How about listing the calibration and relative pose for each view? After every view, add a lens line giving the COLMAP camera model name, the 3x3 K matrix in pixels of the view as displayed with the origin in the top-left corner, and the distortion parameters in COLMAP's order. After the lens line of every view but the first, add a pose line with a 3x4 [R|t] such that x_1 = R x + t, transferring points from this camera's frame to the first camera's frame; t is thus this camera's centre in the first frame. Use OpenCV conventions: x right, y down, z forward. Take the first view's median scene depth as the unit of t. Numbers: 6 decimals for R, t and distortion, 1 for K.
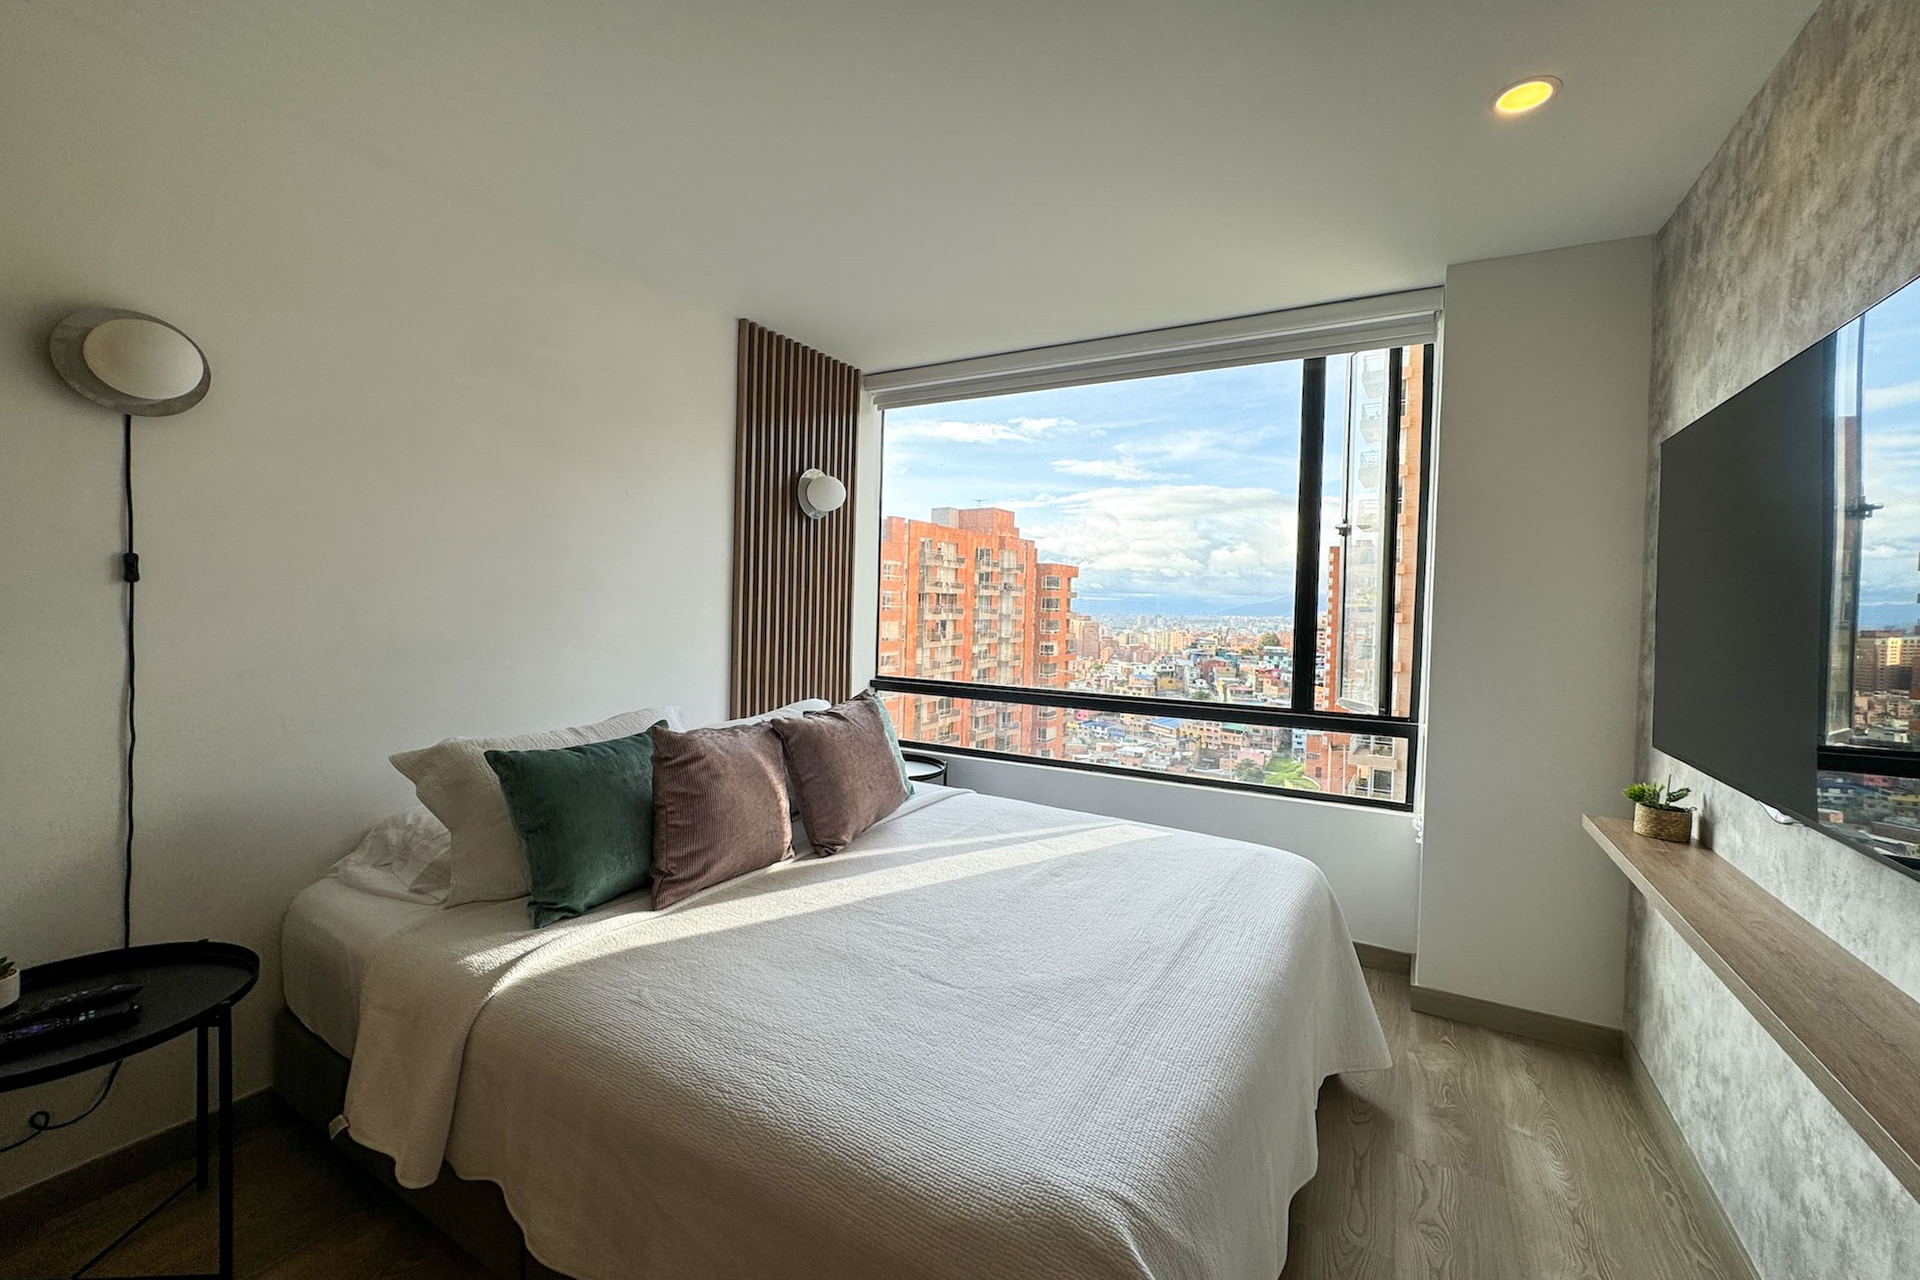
lens RADIAL K [[772.9, 0, 958.7], [0, 772.9, 613.5], [0, 0, 1]] dist [-0.000675, 0.000468]
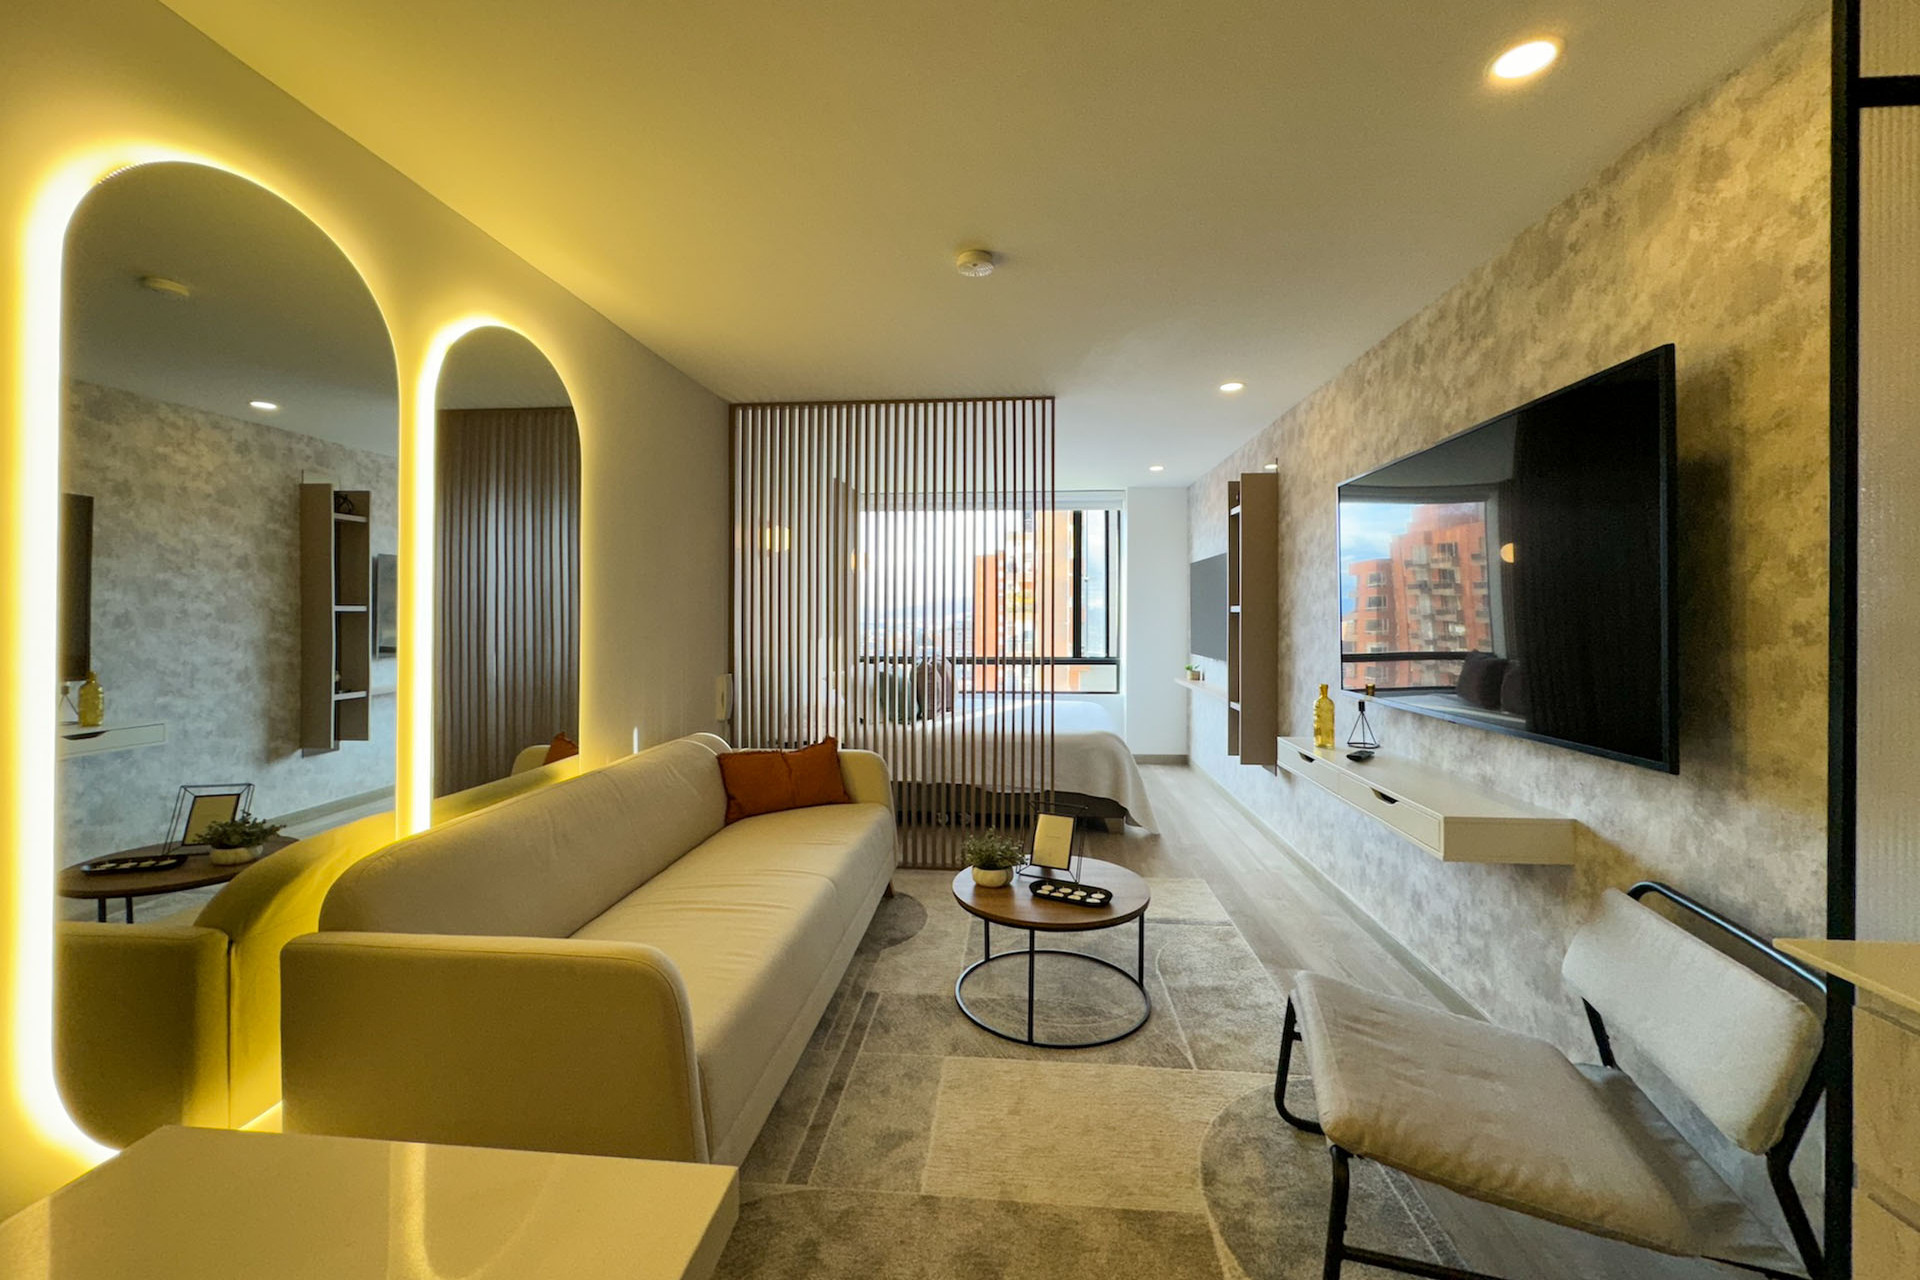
lens RADIAL K [[772.9, 0, 958.7], [0, 772.9, 613.5], [0, 0, 1]] dist [-0.000675, 0.000468]
pose [[0.907091, -0.027573, 0.420031, -1.213941], [0.030683, 0.999529, -0.000650, -0.026050], [-0.419815, 0.013478, 0.907509, -1.386225]]
